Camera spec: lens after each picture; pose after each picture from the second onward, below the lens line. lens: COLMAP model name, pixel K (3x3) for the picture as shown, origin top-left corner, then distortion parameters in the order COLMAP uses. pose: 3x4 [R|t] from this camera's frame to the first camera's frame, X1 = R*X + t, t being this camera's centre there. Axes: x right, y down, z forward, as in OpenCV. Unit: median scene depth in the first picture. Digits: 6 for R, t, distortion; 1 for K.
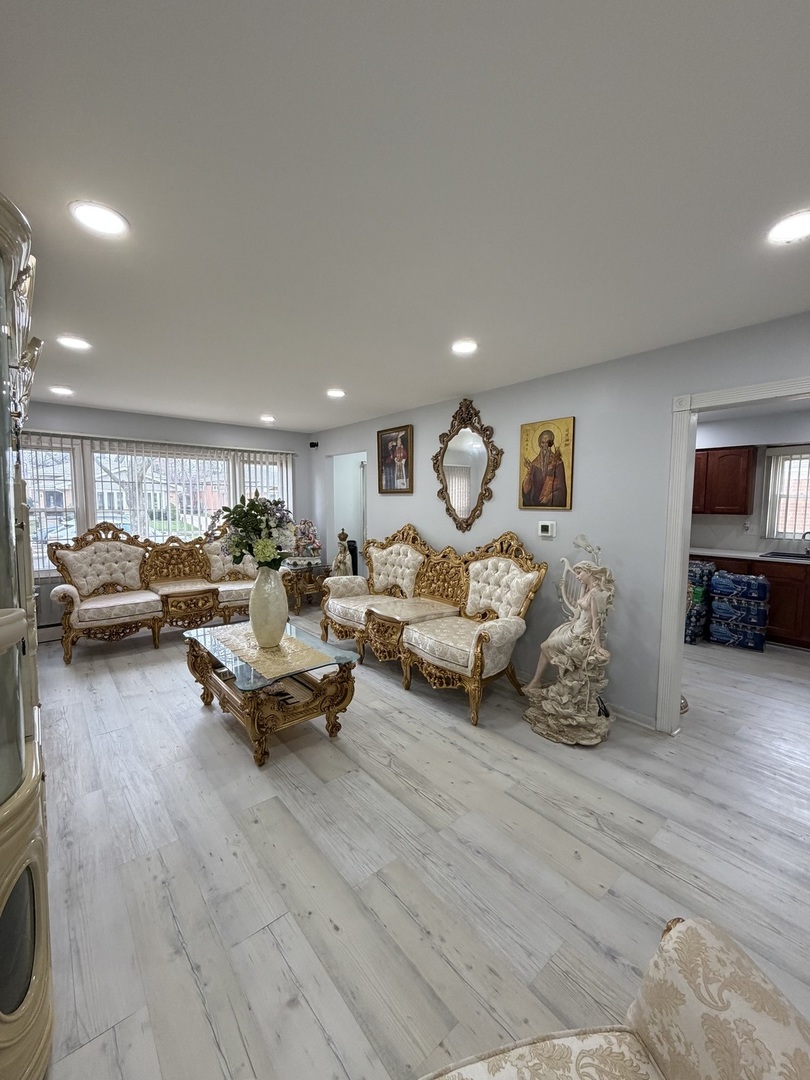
lens RADIAL K [[429.3, 0, 405.1], [0, 429.3, 537.1], [0, 0, 1]] dist [-0.000973, -0.000076]
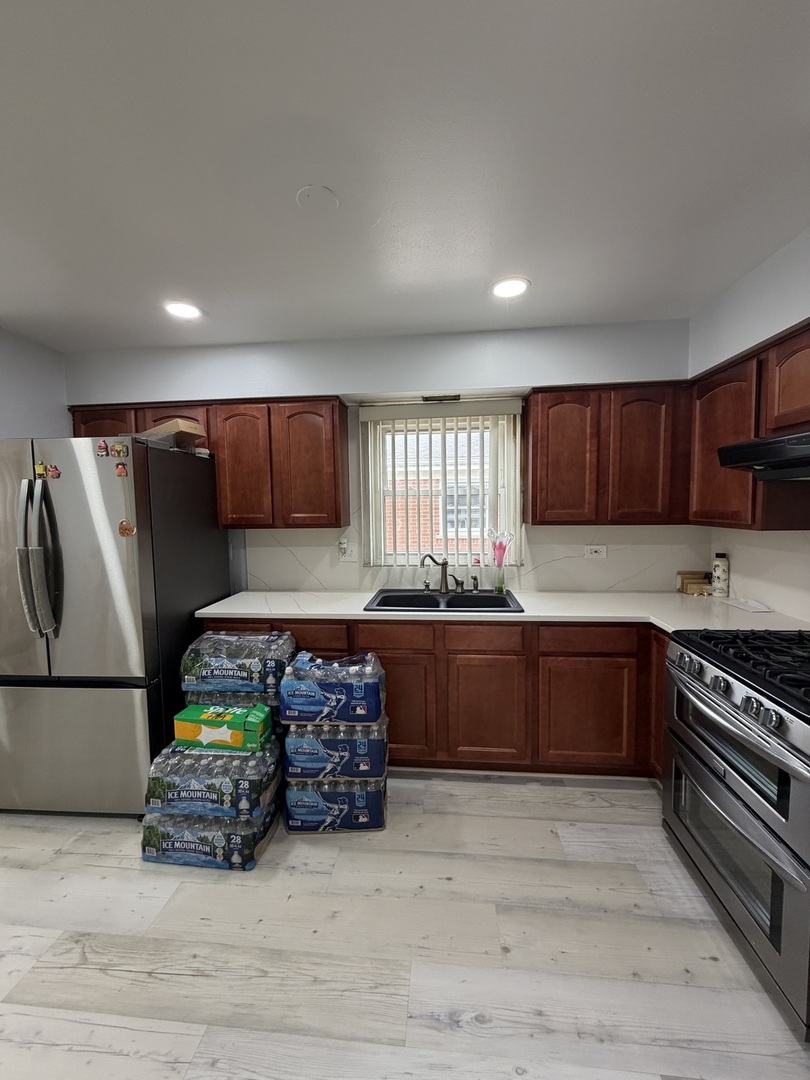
lens RADIAL K [[429.3, 0, 404.6], [0, 429.3, 536.7], [0, 0, 1]] dist [-0.000973, -0.000076]
pose [[0.714752, -0.069788, 0.695887, 0.107155], [0.076922, 0.996817, 0.020960, -0.010209], [-0.695135, 0.038548, 0.717845, 0.124852]]
